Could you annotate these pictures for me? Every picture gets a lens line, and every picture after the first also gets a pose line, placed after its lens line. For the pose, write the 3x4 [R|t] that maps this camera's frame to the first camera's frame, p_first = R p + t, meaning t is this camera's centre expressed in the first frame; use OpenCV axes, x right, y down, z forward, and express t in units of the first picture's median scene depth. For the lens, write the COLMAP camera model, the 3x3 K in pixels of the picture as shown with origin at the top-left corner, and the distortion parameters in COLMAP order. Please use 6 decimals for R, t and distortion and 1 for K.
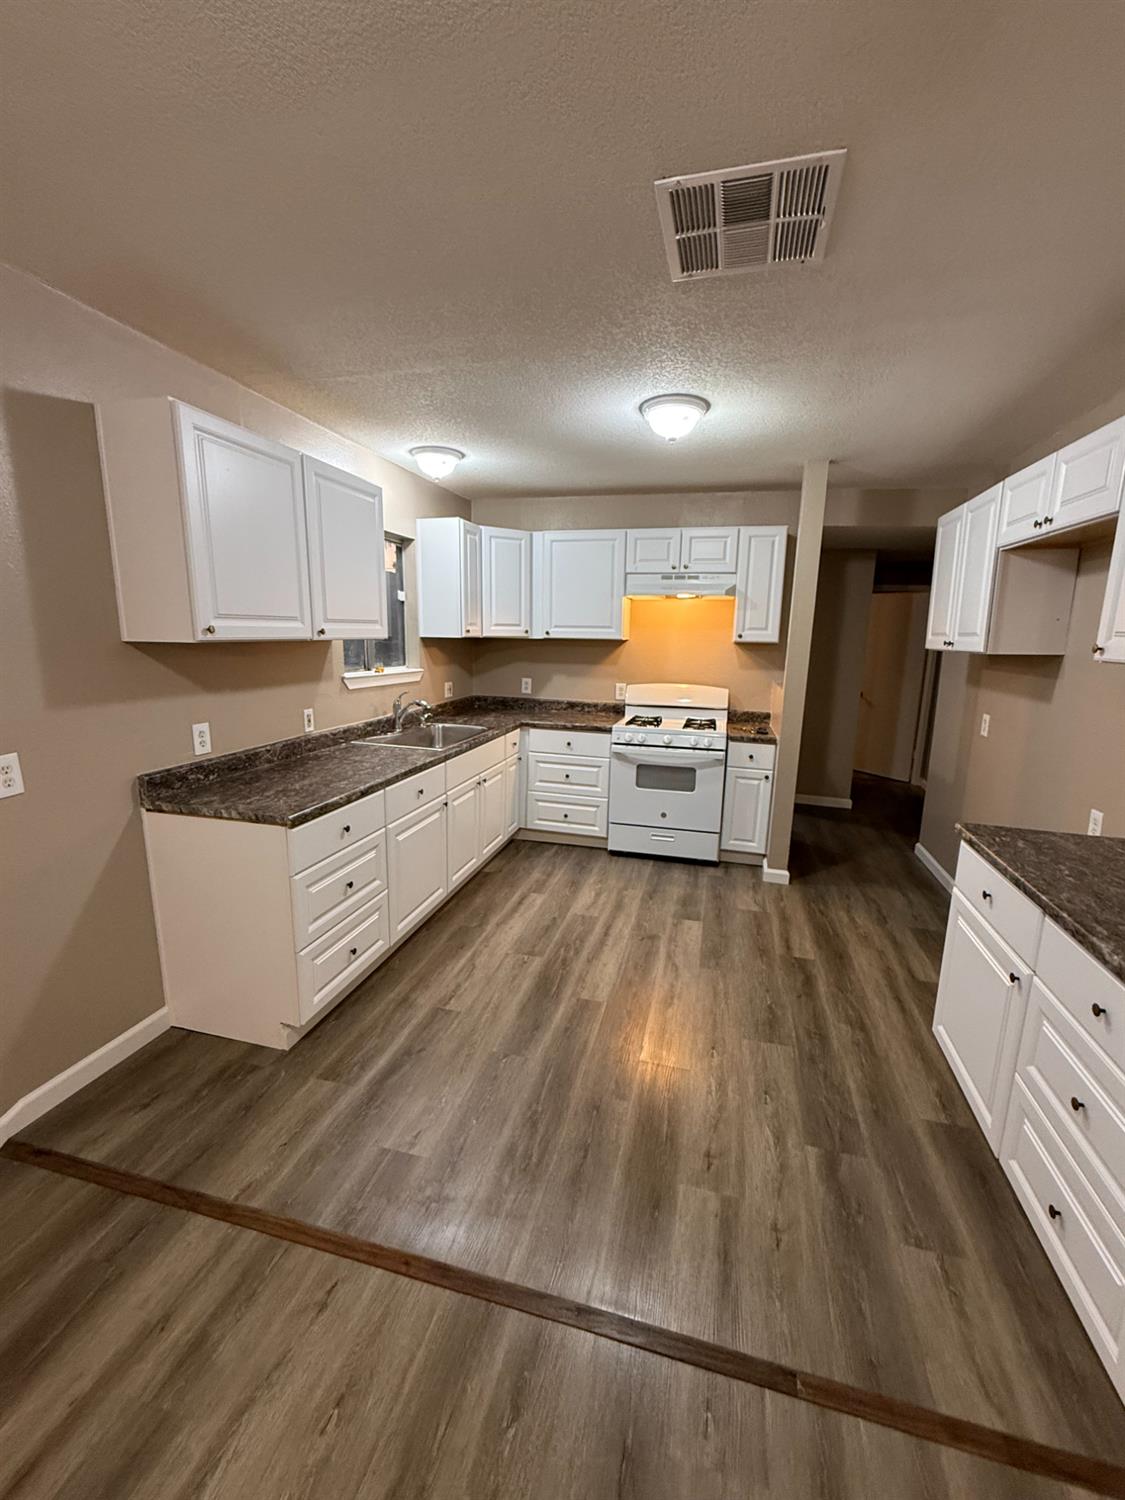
lens RADIAL K [[623.0, 0, 562.5], [0, 623.0, 750.0], [0, 0, 1]] dist [-0.003011, -0.000401]
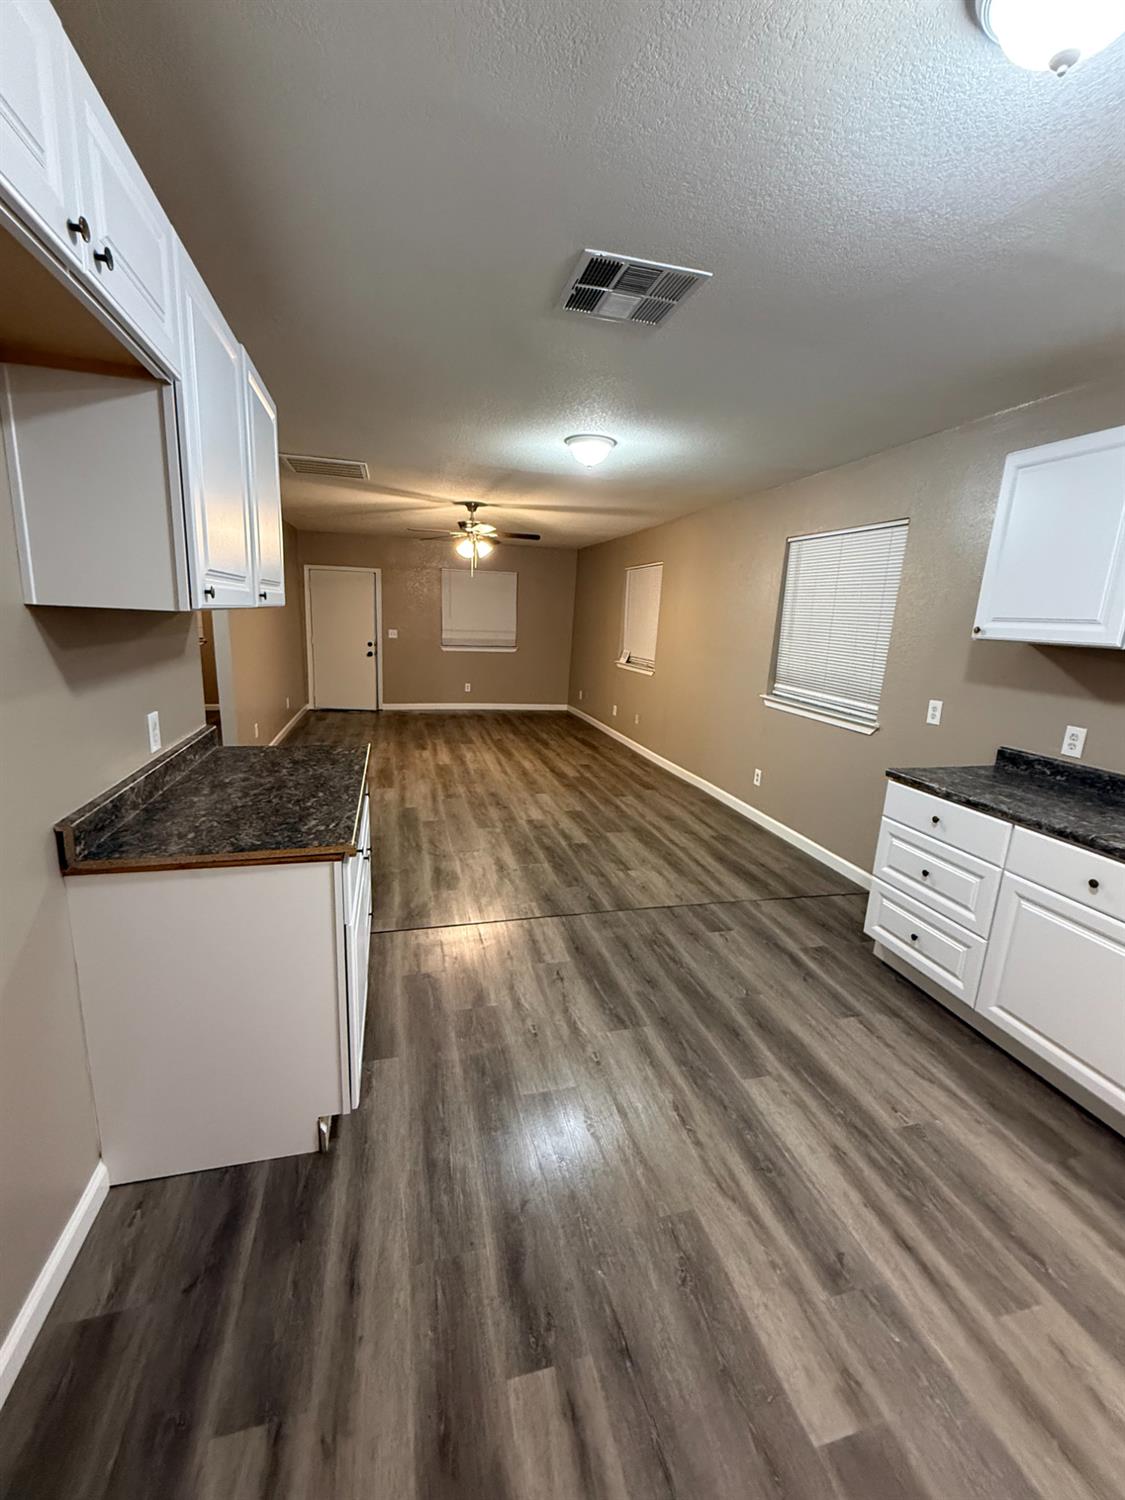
lens RADIAL K [[623.0, 0, 562.5], [0, 623.0, 750.0], [0, 0, 1]] dist [-0.003011, -0.000401]
pose [[-0.867402, 0.047665, -0.495320, 0.466048], [-0.155903, 0.919255, 0.361476, -0.171230], [0.472555, 0.390767, -0.789932, 0.985327]]
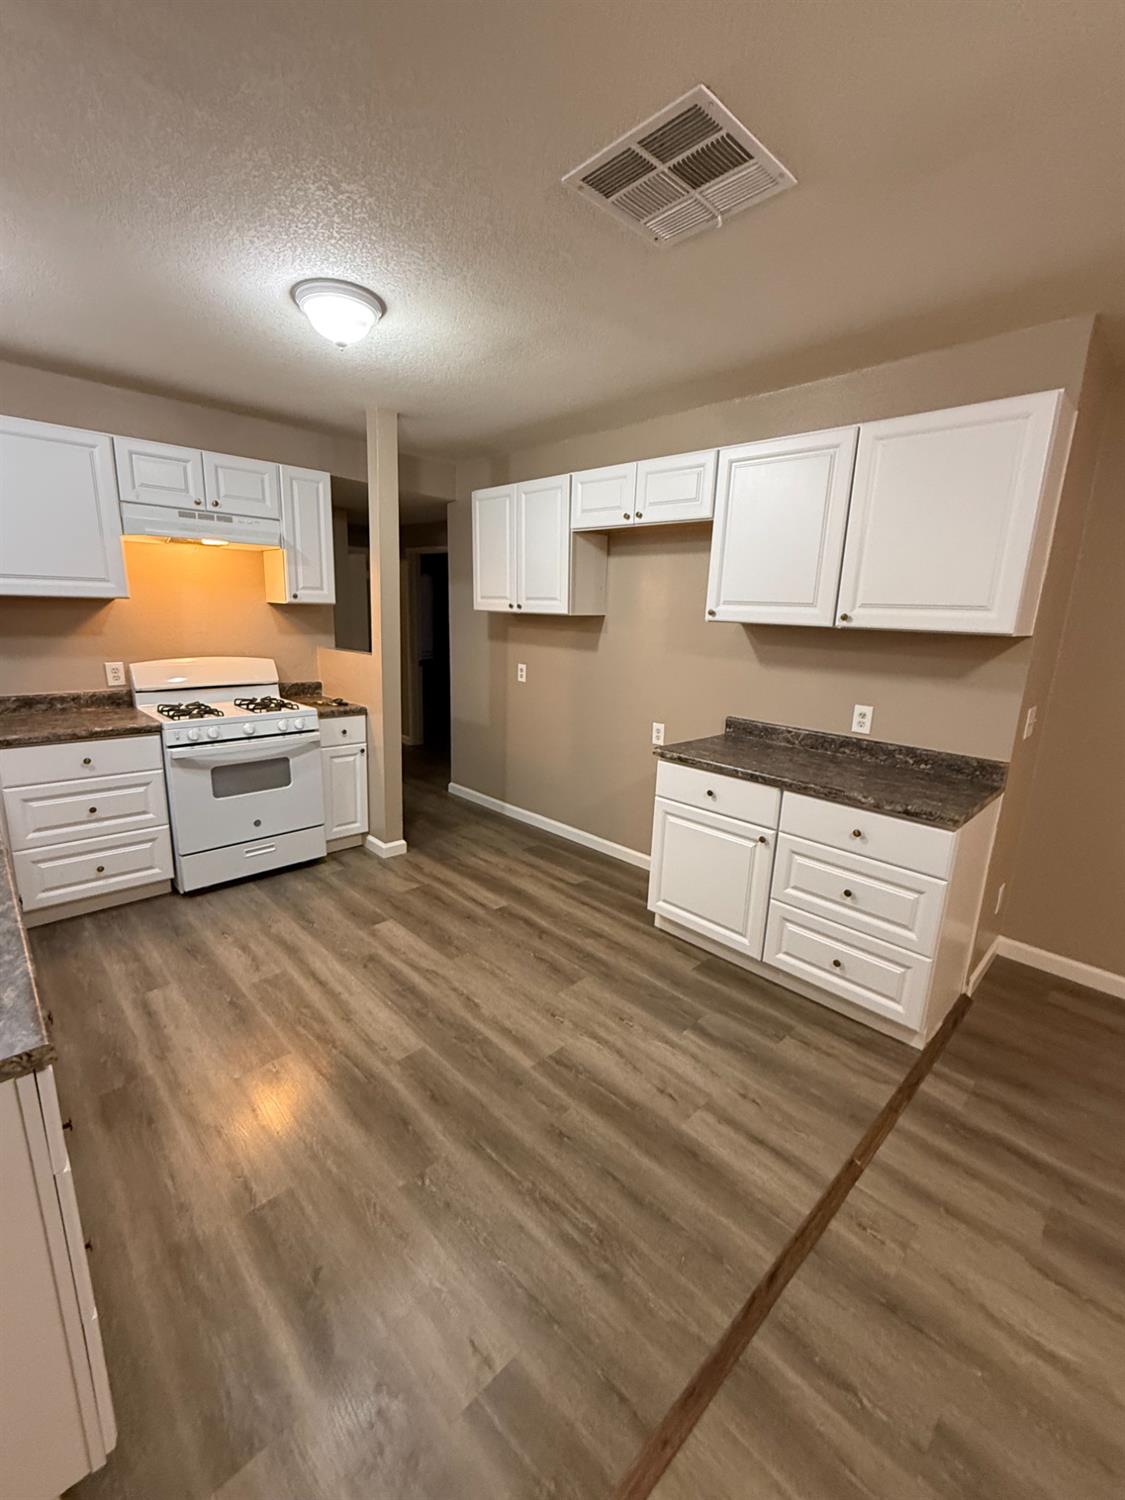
lens RADIAL K [[623.0, 0, 562.5], [0, 623.0, 750.0], [0, 0, 1]] dist [-0.003011, -0.000401]
pose [[0.514388, -0.194233, 0.835271, -0.330642], [0.137449, 0.980093, 0.143264, -0.055360], [-0.846470, 0.041114, 0.530846, 0.281915]]
